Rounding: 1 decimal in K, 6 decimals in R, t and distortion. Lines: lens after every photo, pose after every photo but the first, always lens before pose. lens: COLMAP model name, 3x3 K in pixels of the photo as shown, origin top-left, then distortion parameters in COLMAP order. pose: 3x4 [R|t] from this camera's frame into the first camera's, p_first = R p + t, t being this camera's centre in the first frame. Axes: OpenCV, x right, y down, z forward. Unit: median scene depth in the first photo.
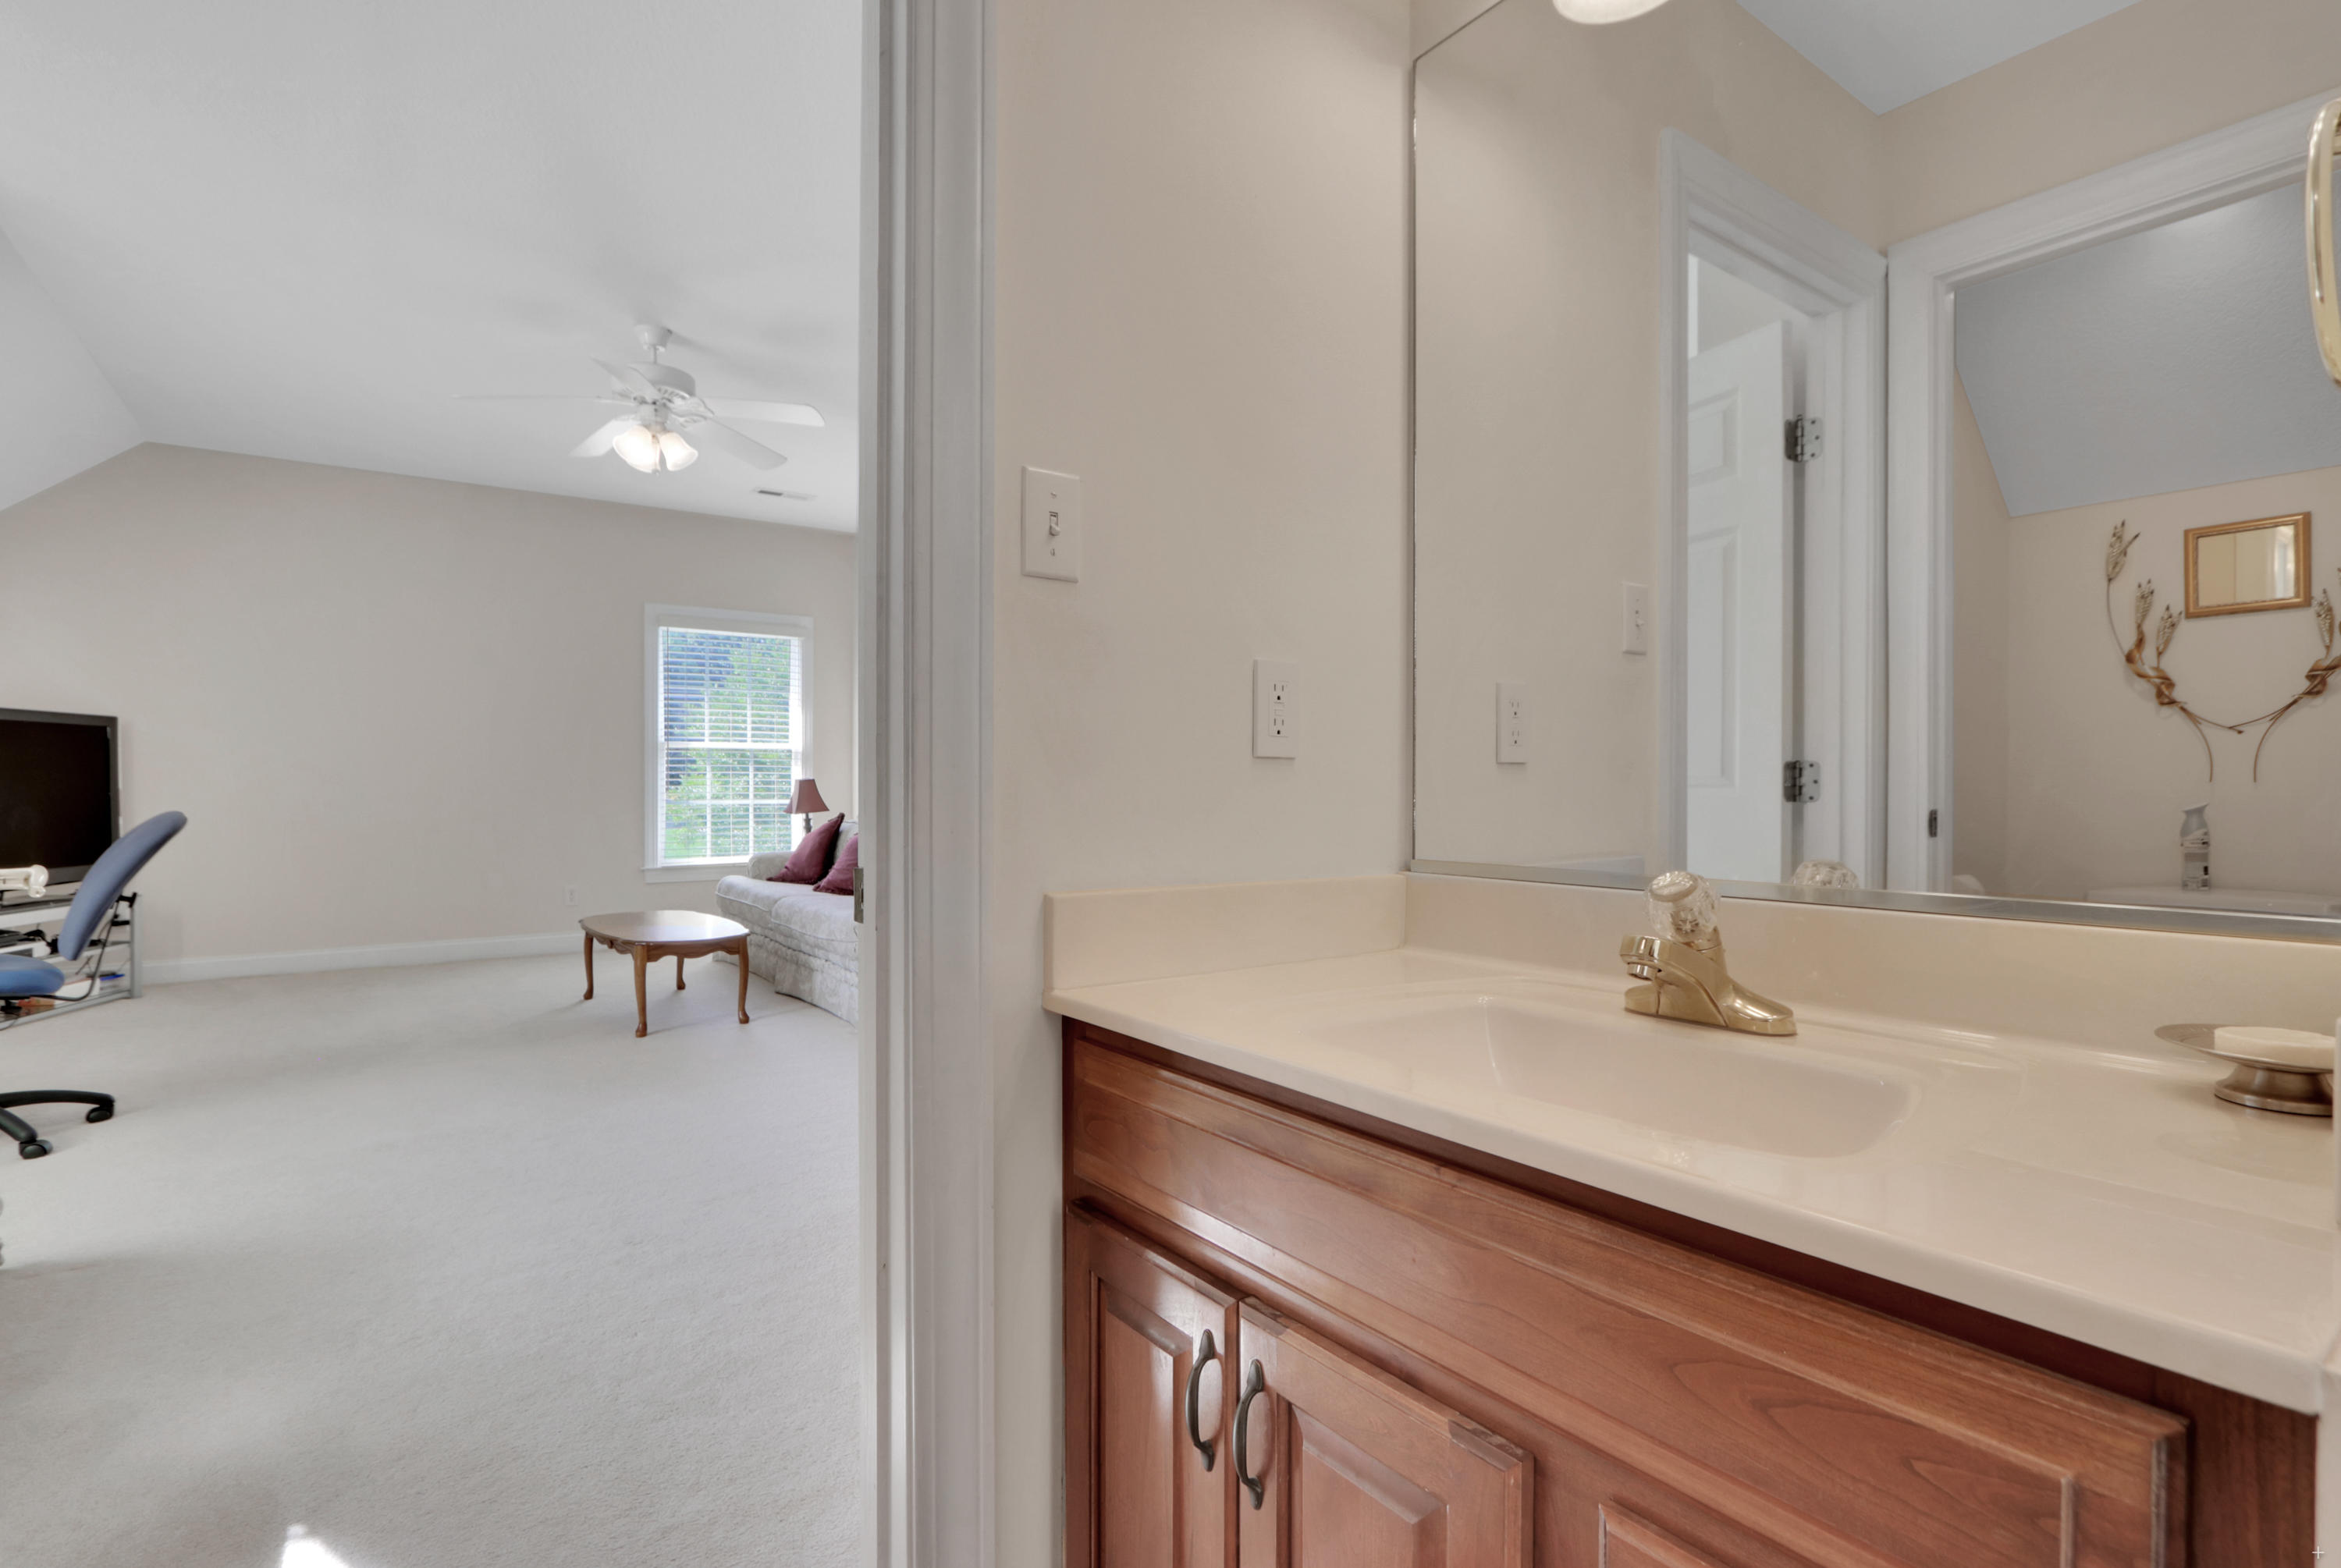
lens RADIAL K [[1117.3, 0, 1174.3], [0, 1117.3, 781.6], [0, 0, 1]] dist [-0.004130, -0.000439]
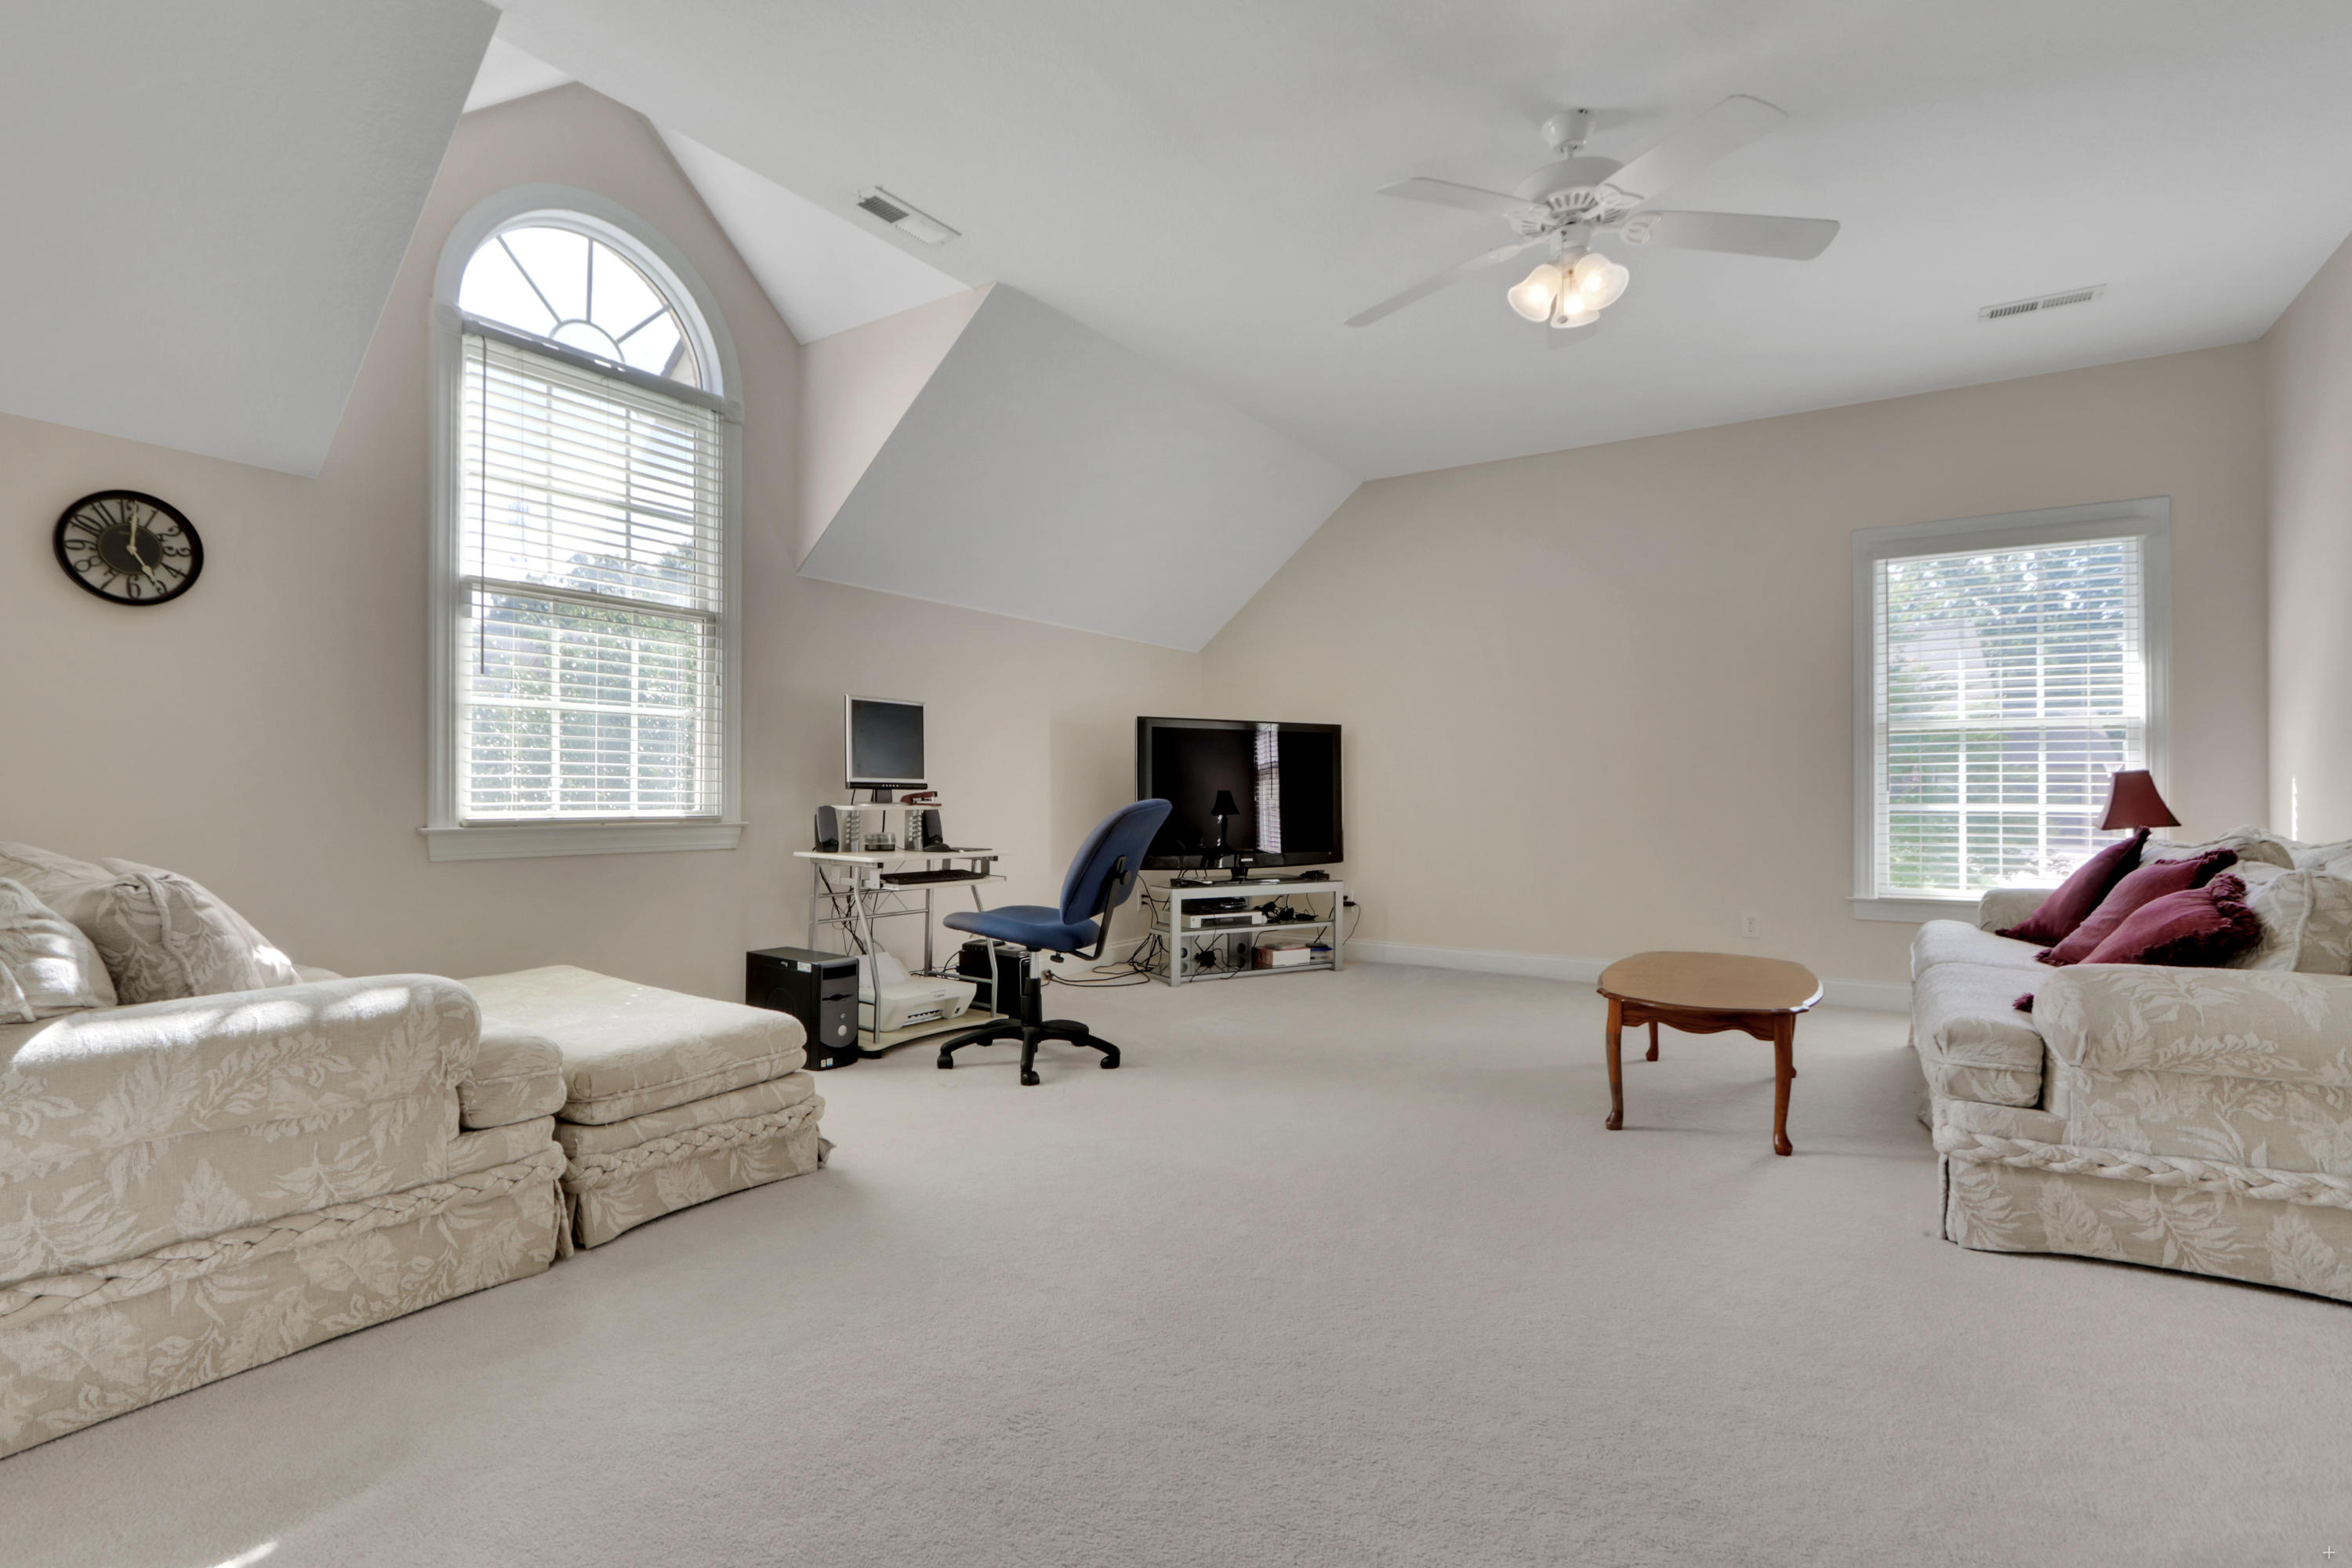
lens RADIAL K [[1122.7, 0, 1168.4], [0, 1122.7, 775.9], [0, 0, 1]] dist [-0.004130, -0.000439]
pose [[0.310524, -0.017569, -0.950403, 0.101589], [-0.001980, 0.999815, -0.019130, 0.018000], [0.950563, 0.007822, 0.310432, 0.467830]]
